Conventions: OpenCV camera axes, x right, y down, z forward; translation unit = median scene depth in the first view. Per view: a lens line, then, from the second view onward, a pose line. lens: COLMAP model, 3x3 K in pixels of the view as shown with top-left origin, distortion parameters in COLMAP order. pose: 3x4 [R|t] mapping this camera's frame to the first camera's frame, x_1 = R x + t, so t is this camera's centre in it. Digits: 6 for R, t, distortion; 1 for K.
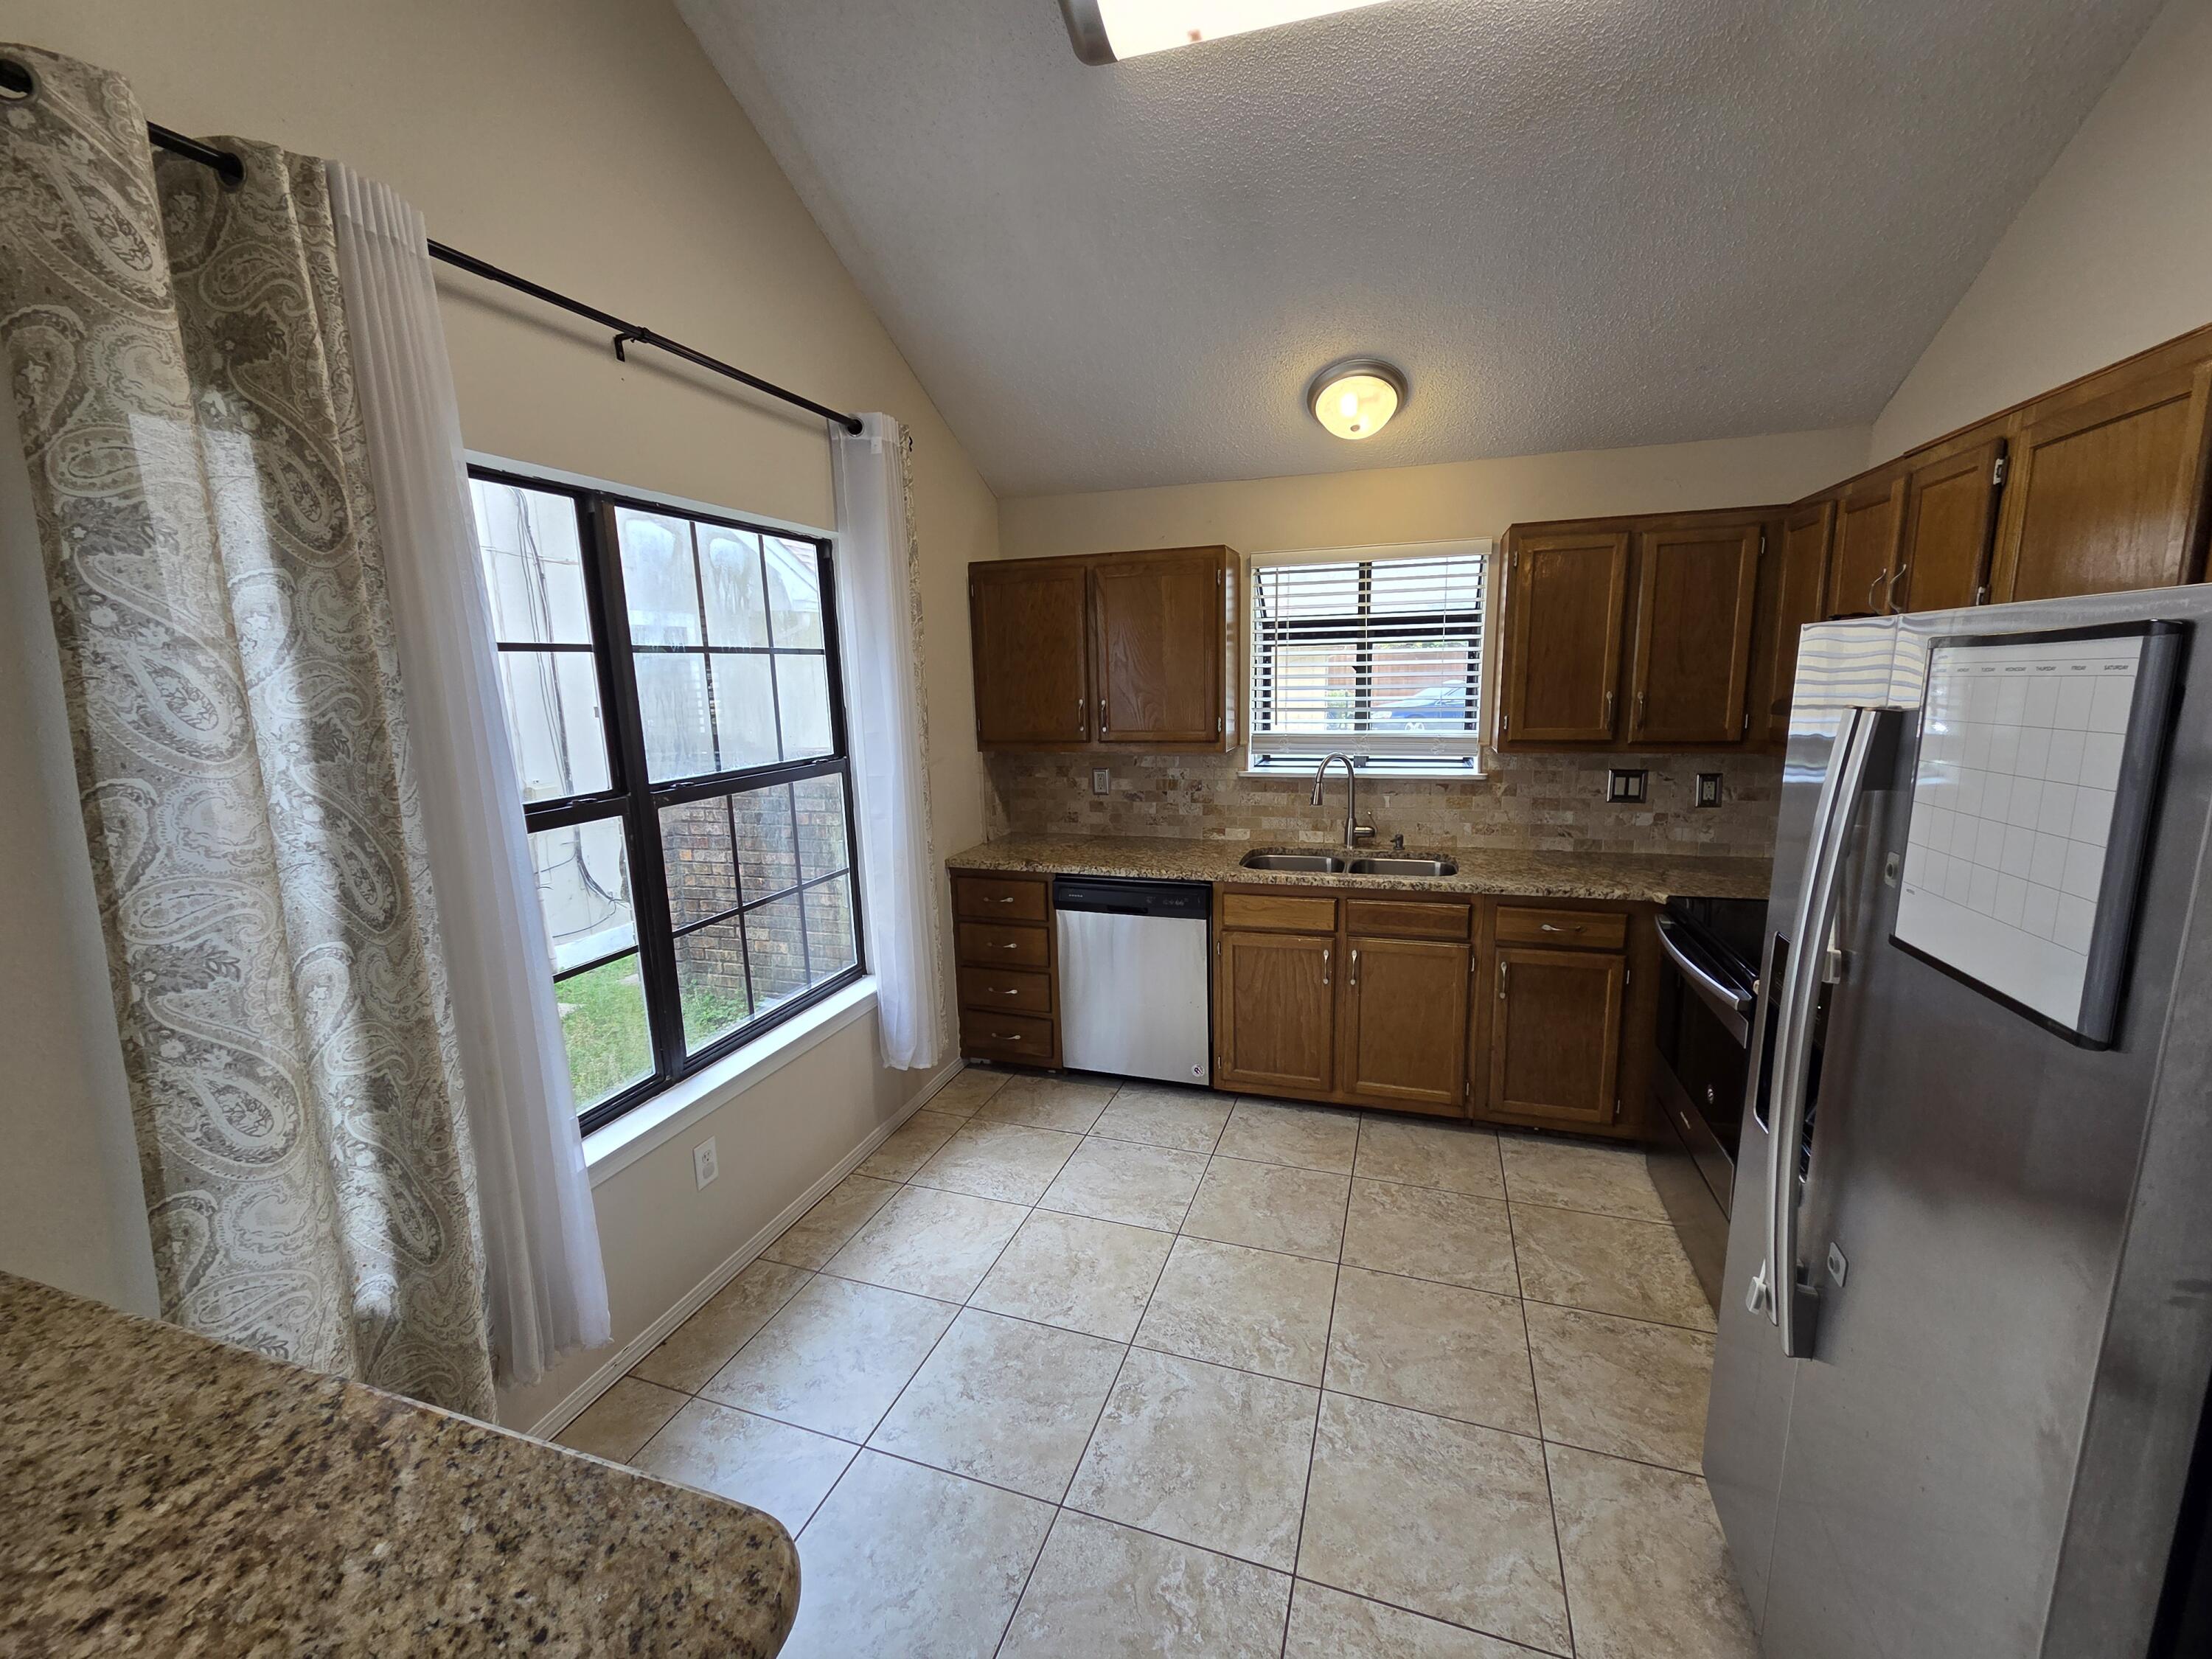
lens RADIAL K [[901.2, 0, 1105.0], [0, 901.2, 837.4], [0, 0, 1]] dist [0.002824, -0.000201]
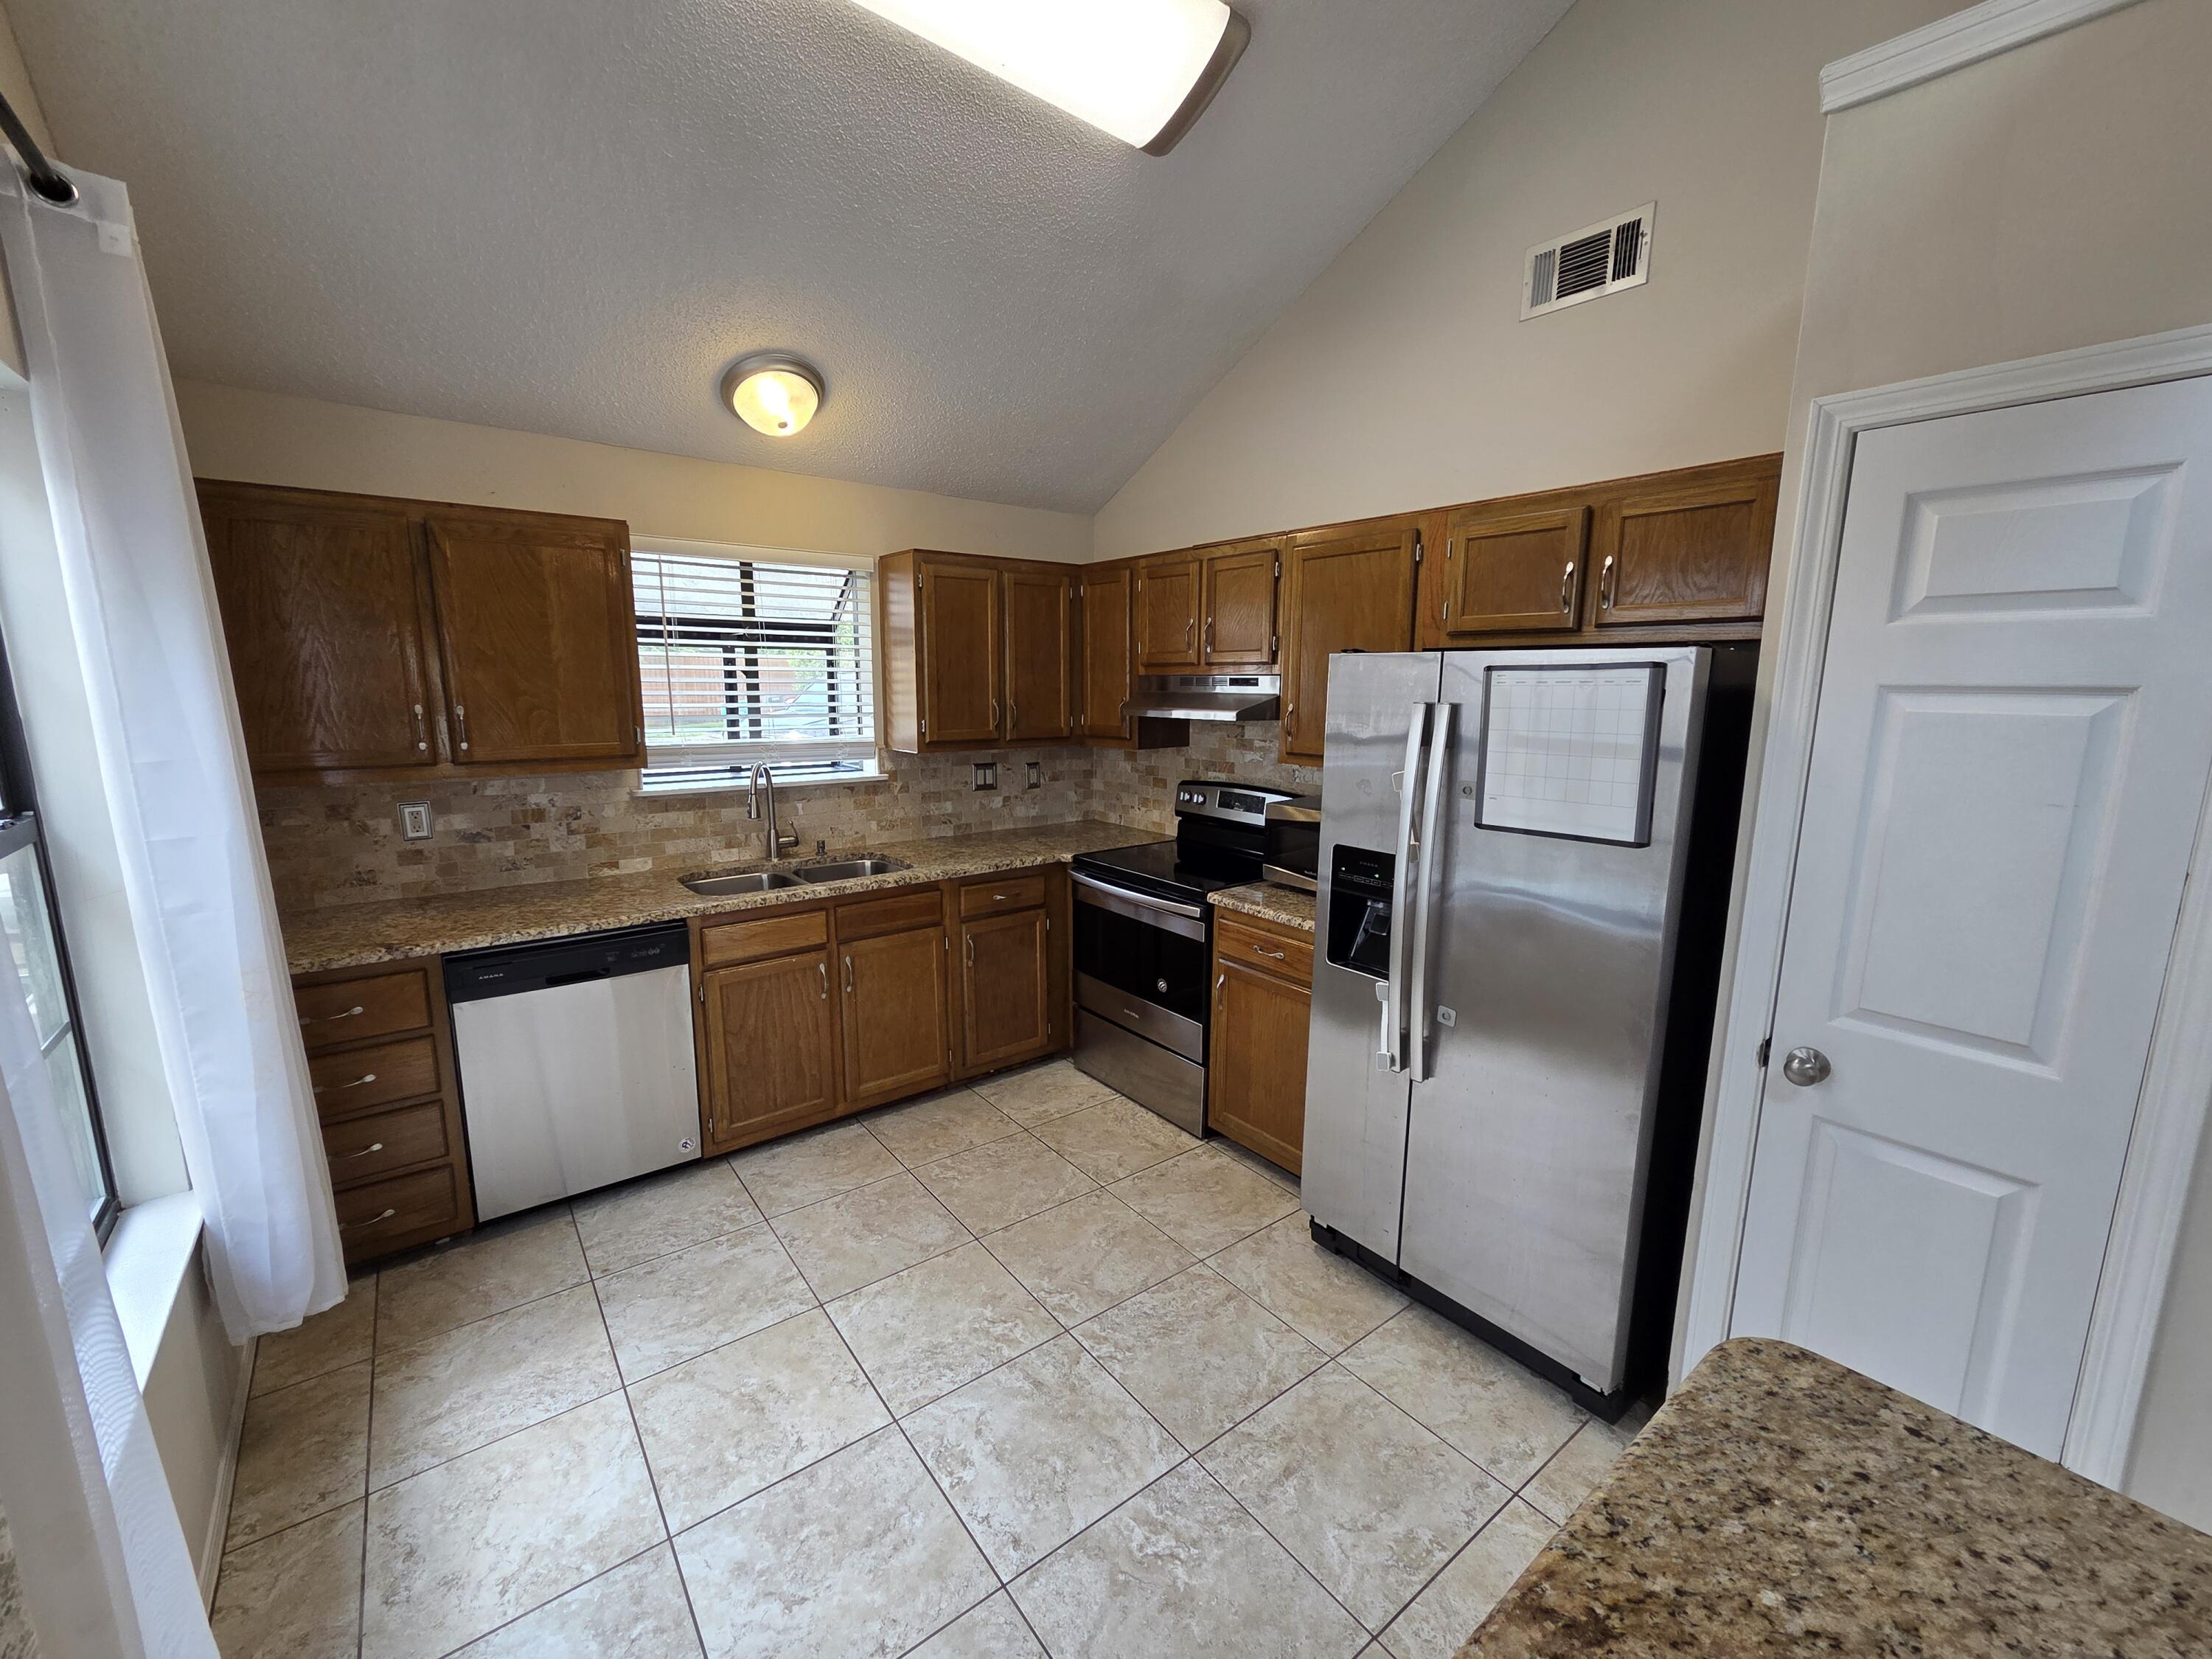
lens RADIAL K [[901.2, 0, 1105.0], [0, 901.2, 837.4], [0, 0, 1]] dist [0.002824, -0.000201]
pose [[0.553987, -0.118837, 0.824000, -0.353941], [0.130537, 0.989916, 0.055004, -0.021789], [-0.822228, 0.077091, 0.563914, 0.188663]]
